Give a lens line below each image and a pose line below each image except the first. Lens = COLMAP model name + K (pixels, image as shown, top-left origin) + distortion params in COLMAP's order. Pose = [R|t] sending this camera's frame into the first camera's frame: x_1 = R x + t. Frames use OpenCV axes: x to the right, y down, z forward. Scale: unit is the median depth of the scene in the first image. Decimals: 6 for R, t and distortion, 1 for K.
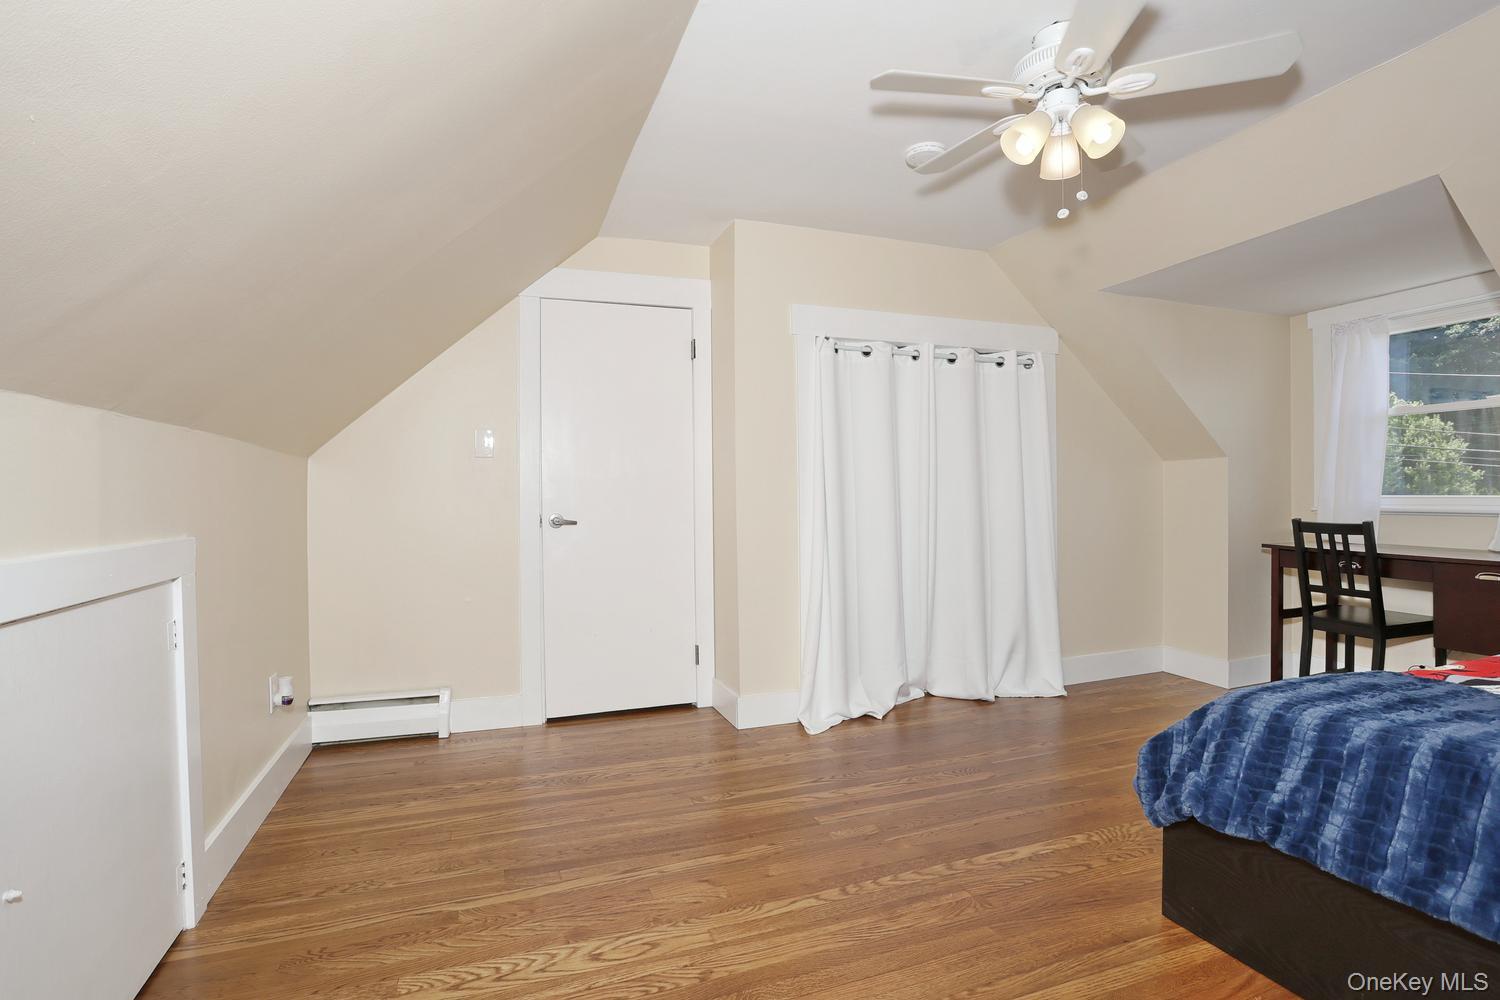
lens RADIAL K [[728.6, 0, 743.0], [0, 728.6, 496.8], [0, 0, 1]] dist [-0.076919, 0.032550]
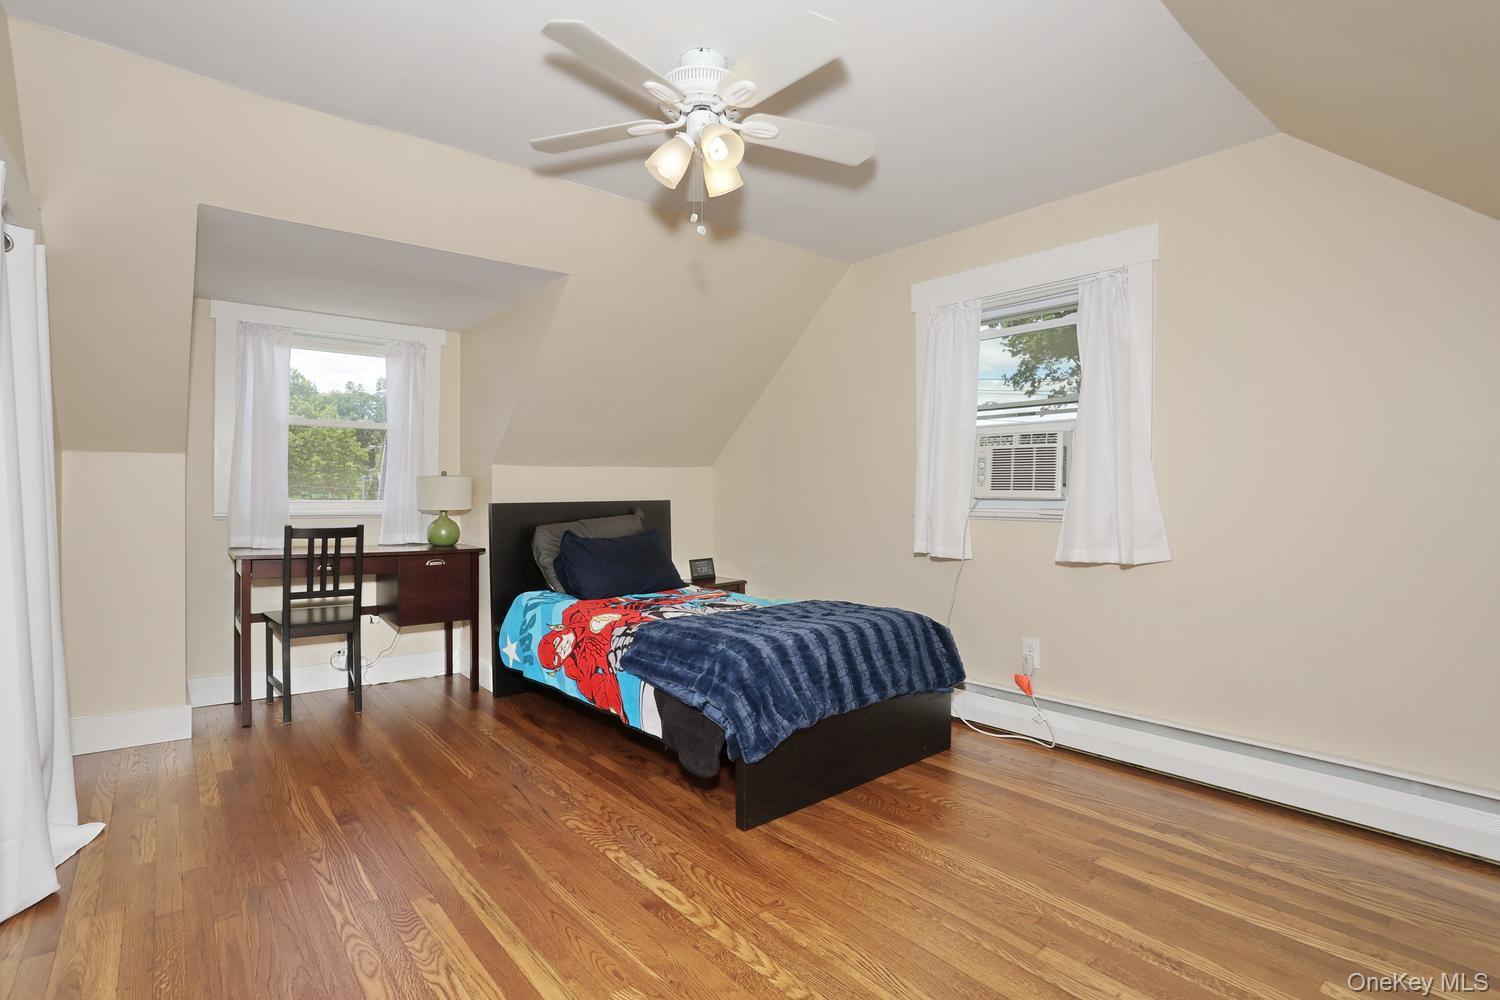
lens RADIAL K [[728.6, 0, 743.0], [0, 728.6, 496.8], [0, 0, 1]] dist [-0.076919, 0.032550]
pose [[-0.347423, 0.005203, 0.937694, -0.352468], [-0.000209, 0.999984, -0.005626, -0.001907], [-0.937709, -0.002151, -0.347416, 0.819567]]
